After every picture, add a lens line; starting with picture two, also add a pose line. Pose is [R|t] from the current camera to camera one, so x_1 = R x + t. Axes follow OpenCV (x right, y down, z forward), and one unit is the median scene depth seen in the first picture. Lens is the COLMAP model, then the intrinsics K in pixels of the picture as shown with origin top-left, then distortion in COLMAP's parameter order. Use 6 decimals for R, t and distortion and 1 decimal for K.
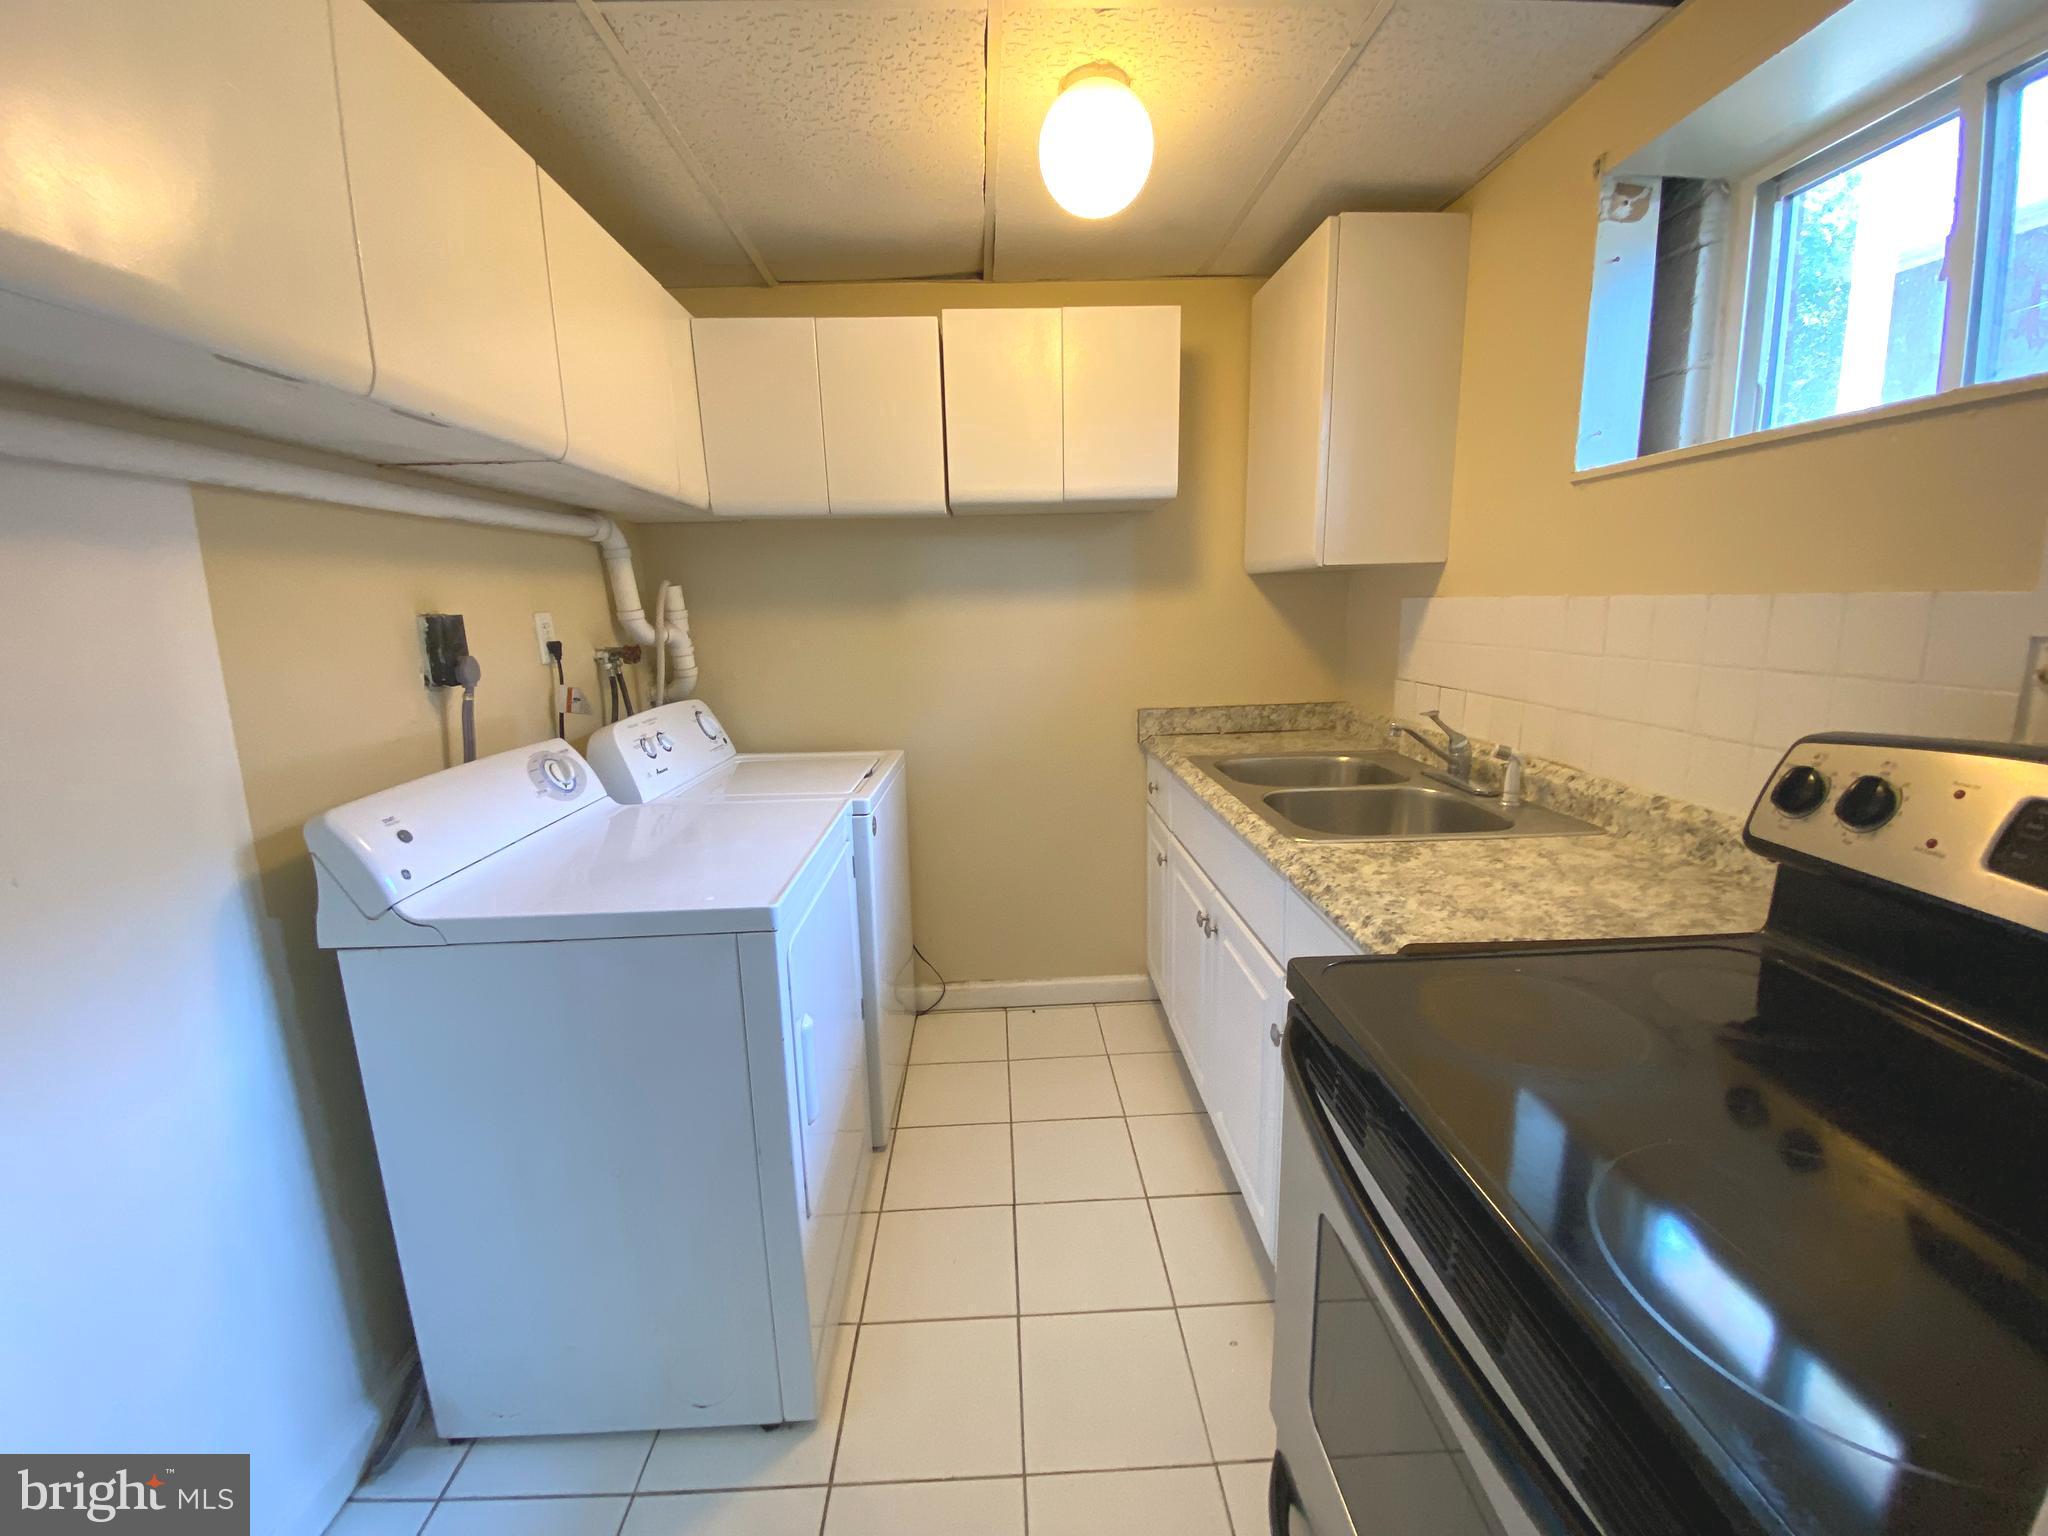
lens RADIAL K [[824.3, 0, 1024.0], [0, 824.3, 768.0], [0, 0, 1]] dist [-0.000753, -0.018720]
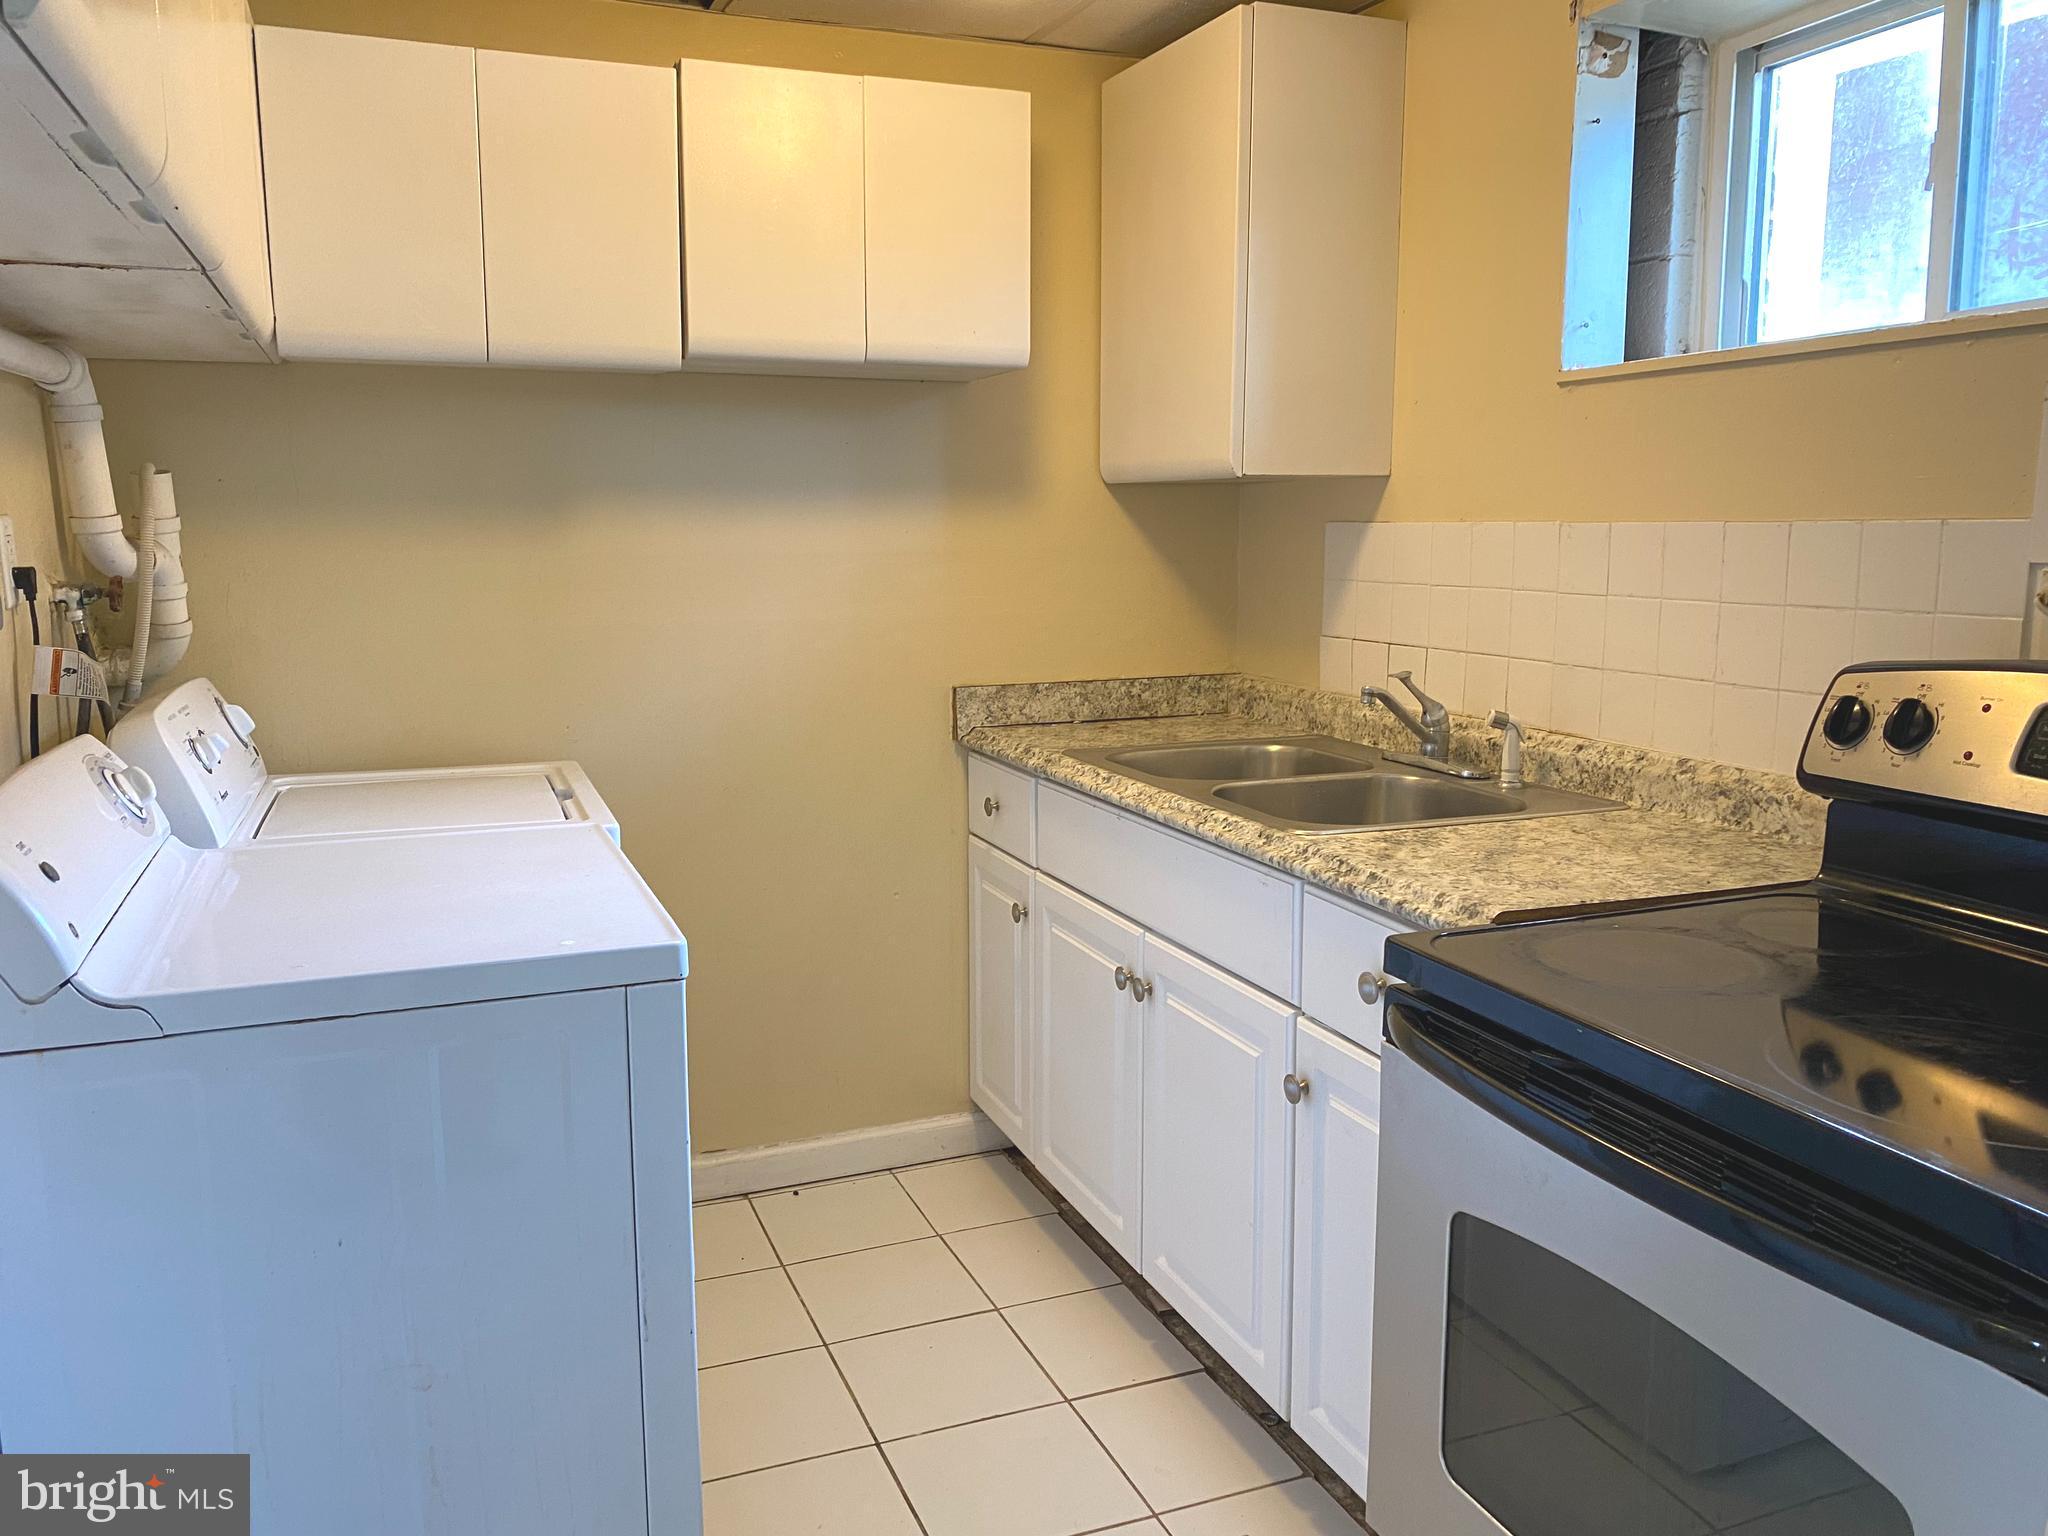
lens RADIAL K [[1546.3, 0, 1024.0], [0, 1546.3, 768.0], [0, 0, 1]] dist [0.004196, -0.082295]
pose [[0.941519, -0.030066, 0.335617, -0.365108], [0.045439, 0.998242, -0.038045, 0.067109], [-0.333883, 0.051070, 0.941230, -0.248191]]
